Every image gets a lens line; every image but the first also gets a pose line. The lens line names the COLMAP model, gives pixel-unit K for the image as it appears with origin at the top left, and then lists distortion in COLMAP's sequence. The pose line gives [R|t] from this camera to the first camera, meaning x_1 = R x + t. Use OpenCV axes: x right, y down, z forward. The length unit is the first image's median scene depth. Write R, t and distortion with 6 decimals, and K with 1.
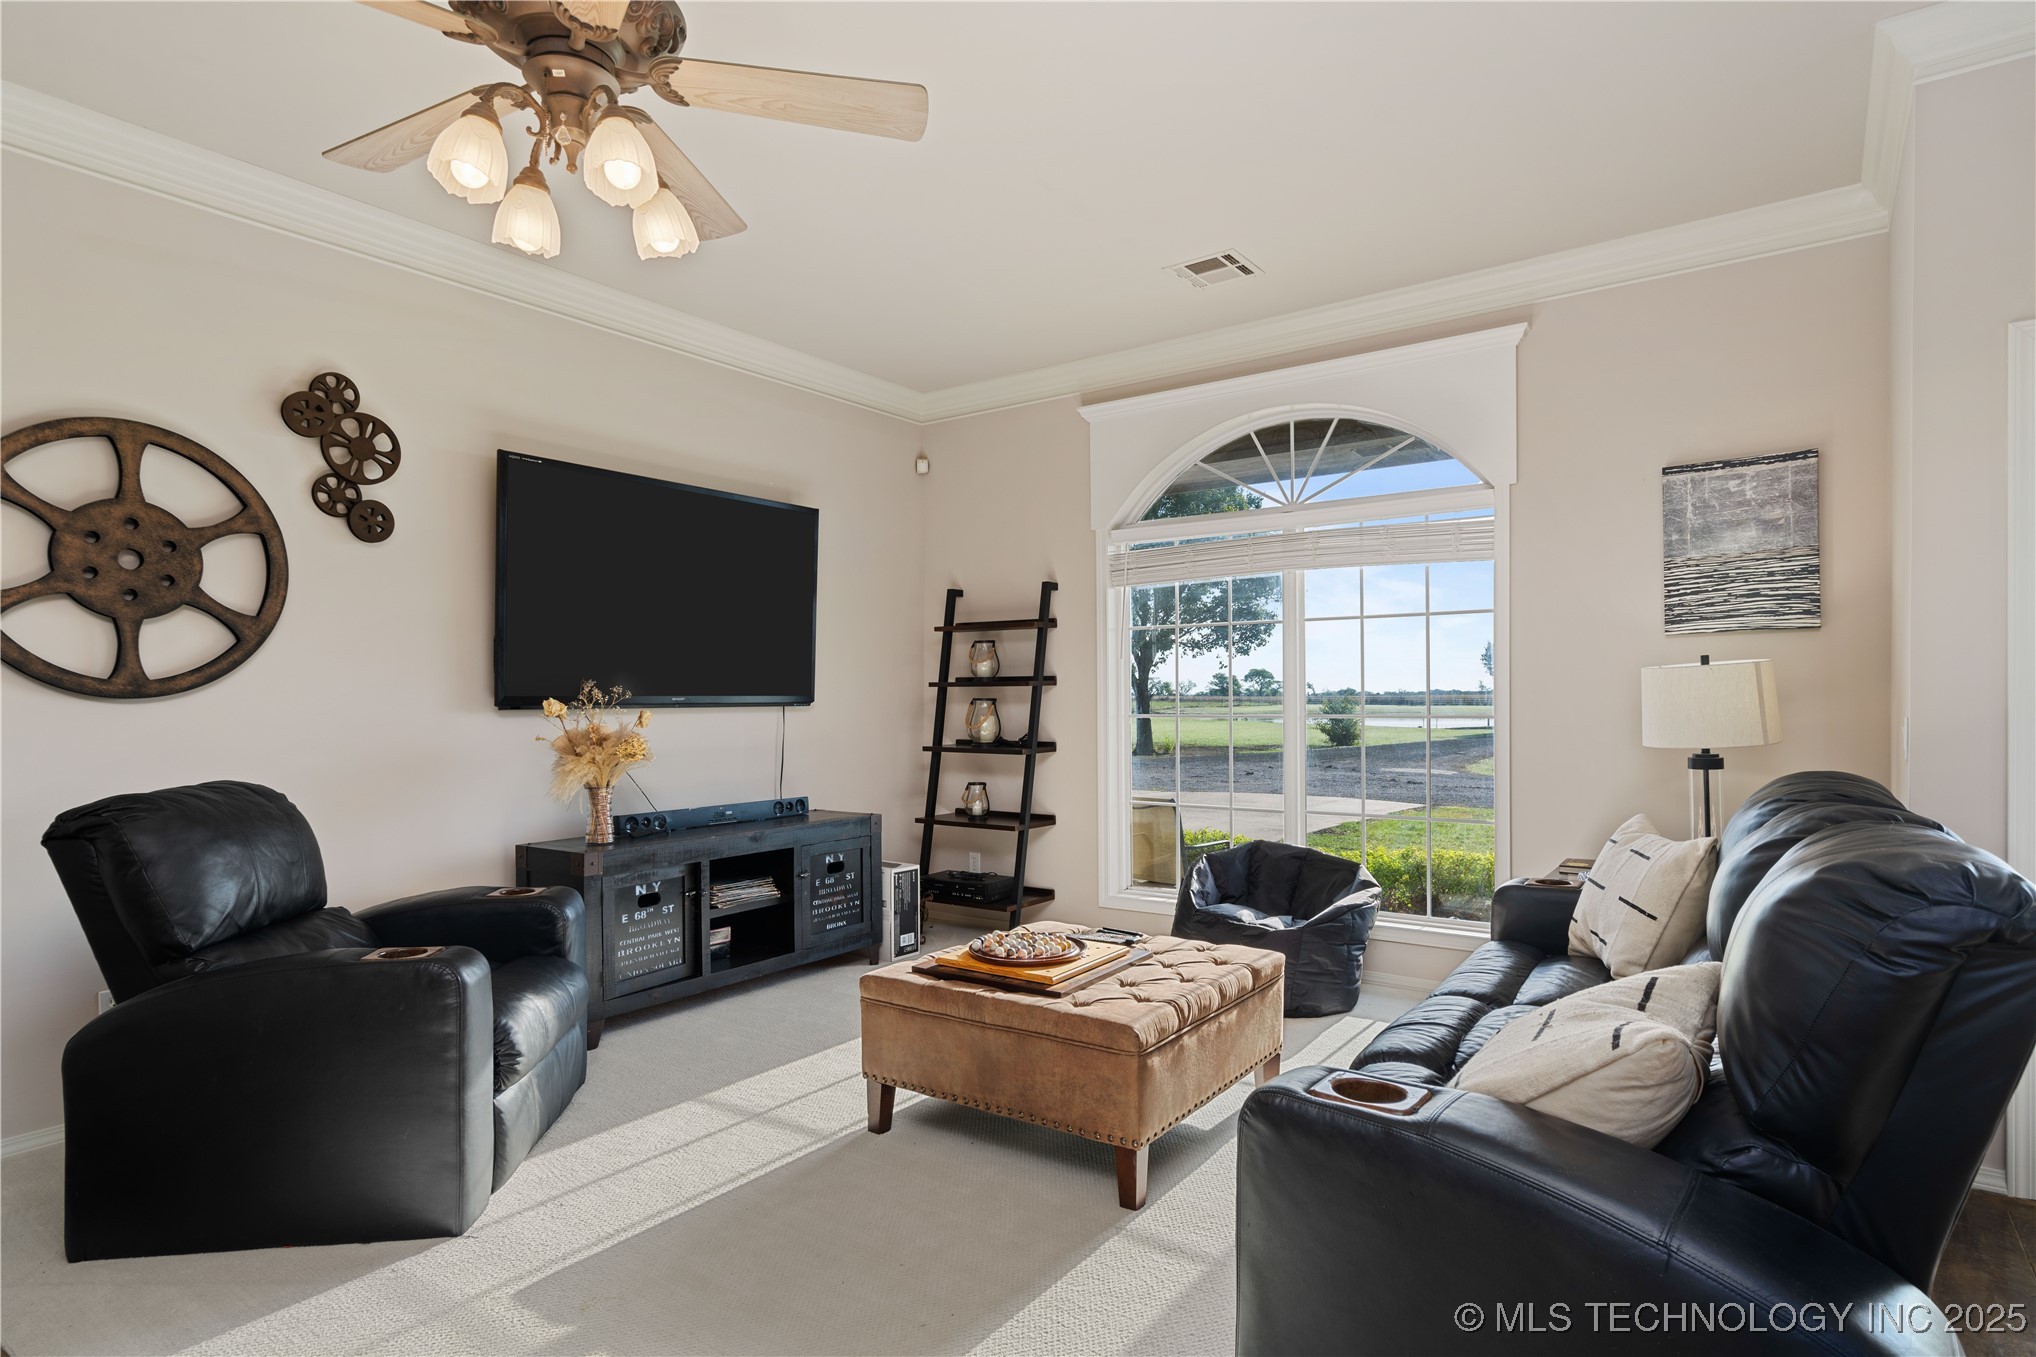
lens RADIAL K [[1087.1, 0, 1013.9], [0, 1087.1, 695.9], [0, 0, 1]] dist [-0.000479, -0.000301]
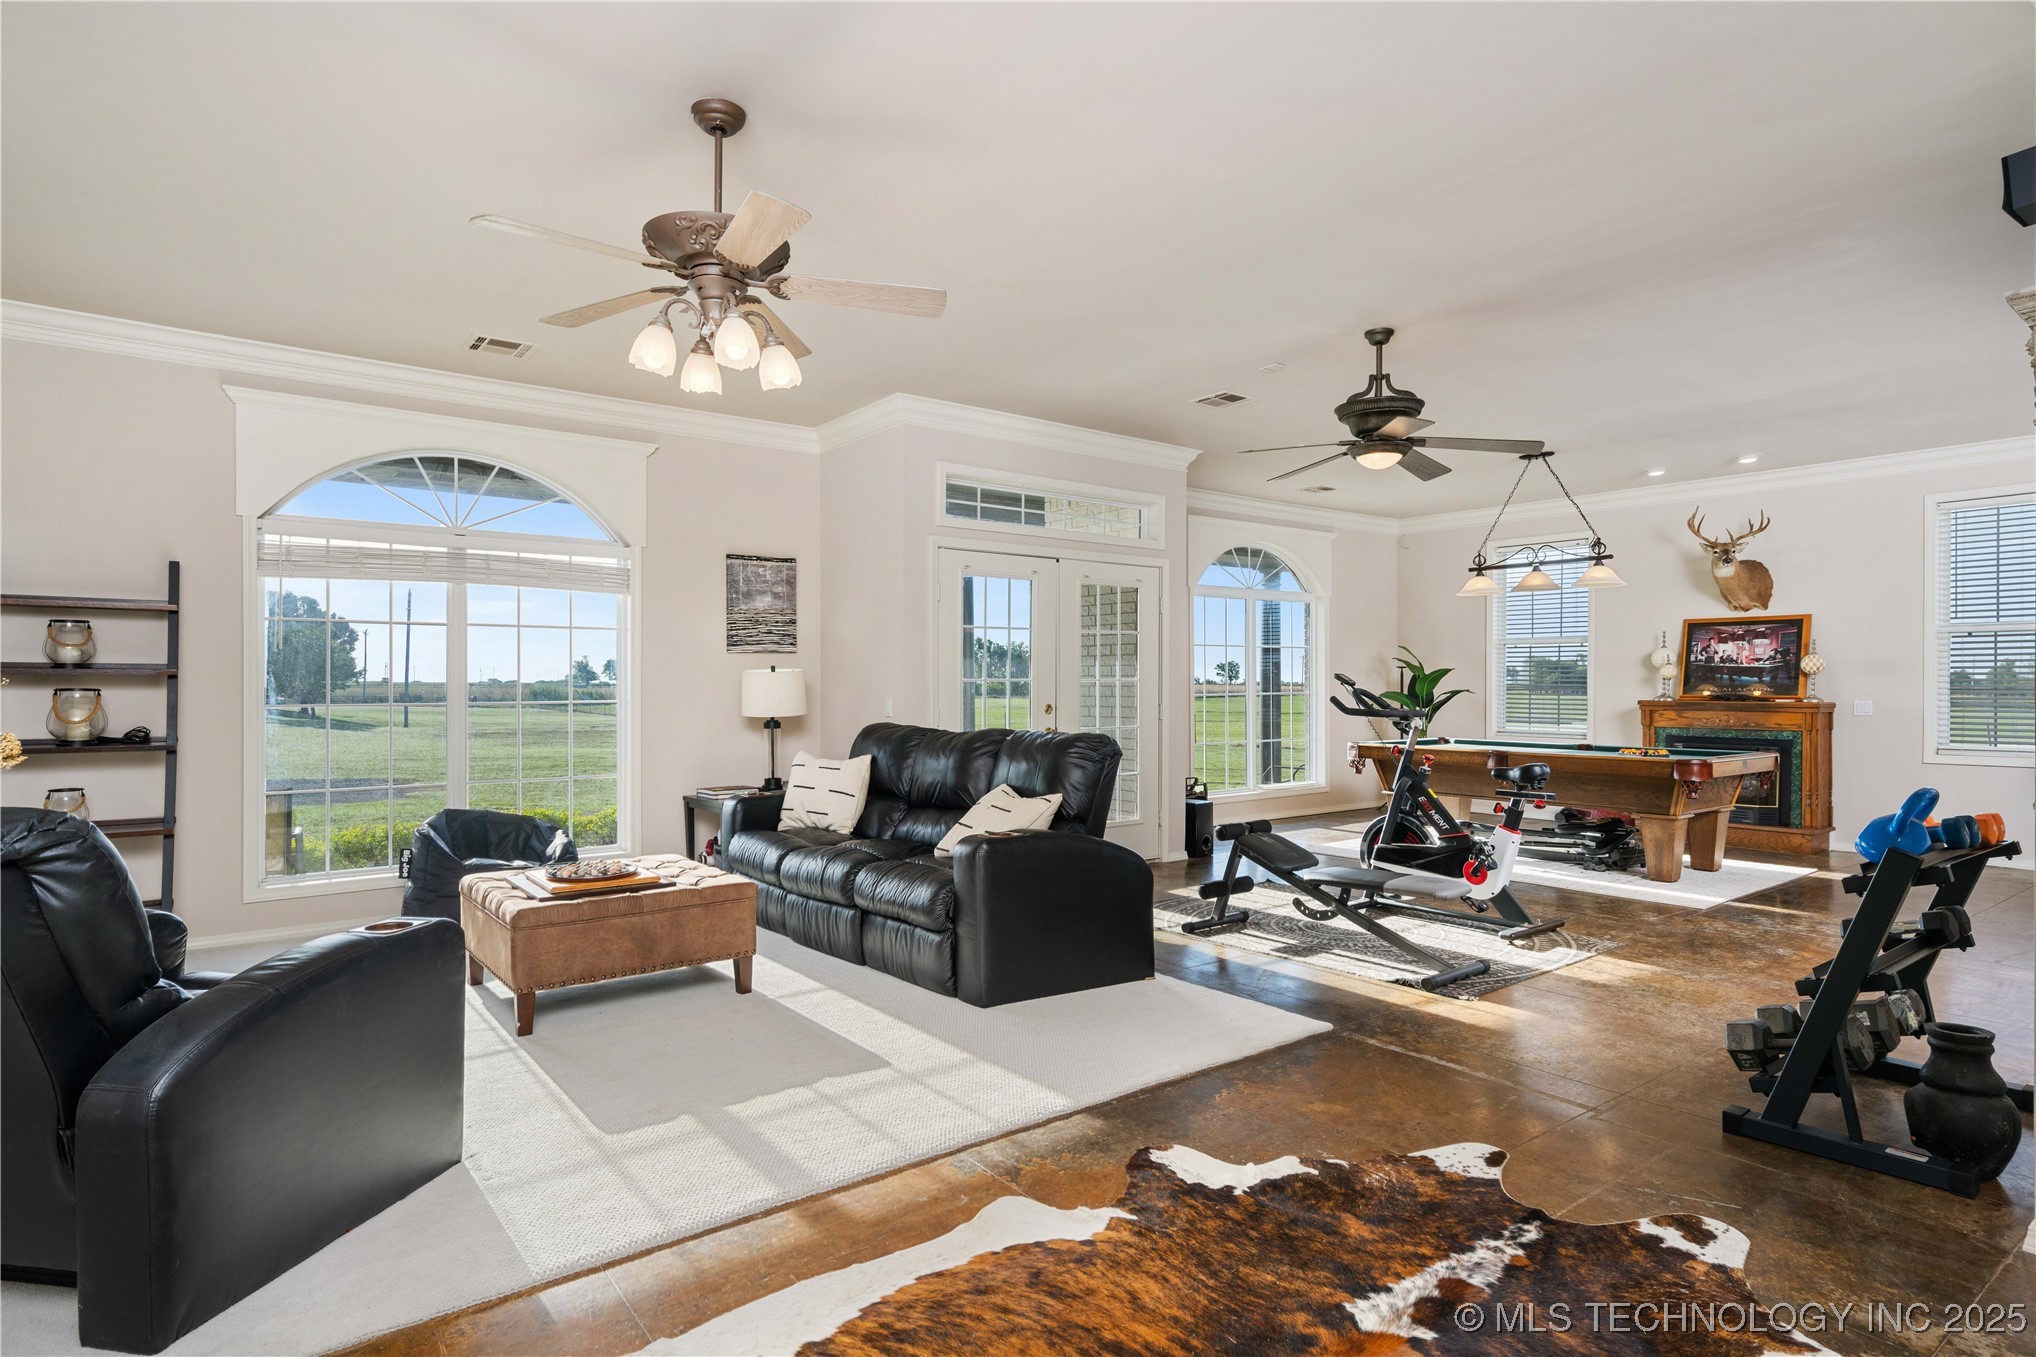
lens RADIAL K [[1087.1, 0, 1014.2], [0, 1087.1, 679.3], [0, 0, 1]] dist [-0.000479, -0.000301]
pose [[0.282923, 0.013254, 0.959051, -0.899591], [0.000762, 0.999901, -0.014043, 0.010236], [-0.959142, 0.004704, 0.282885, 0.088323]]
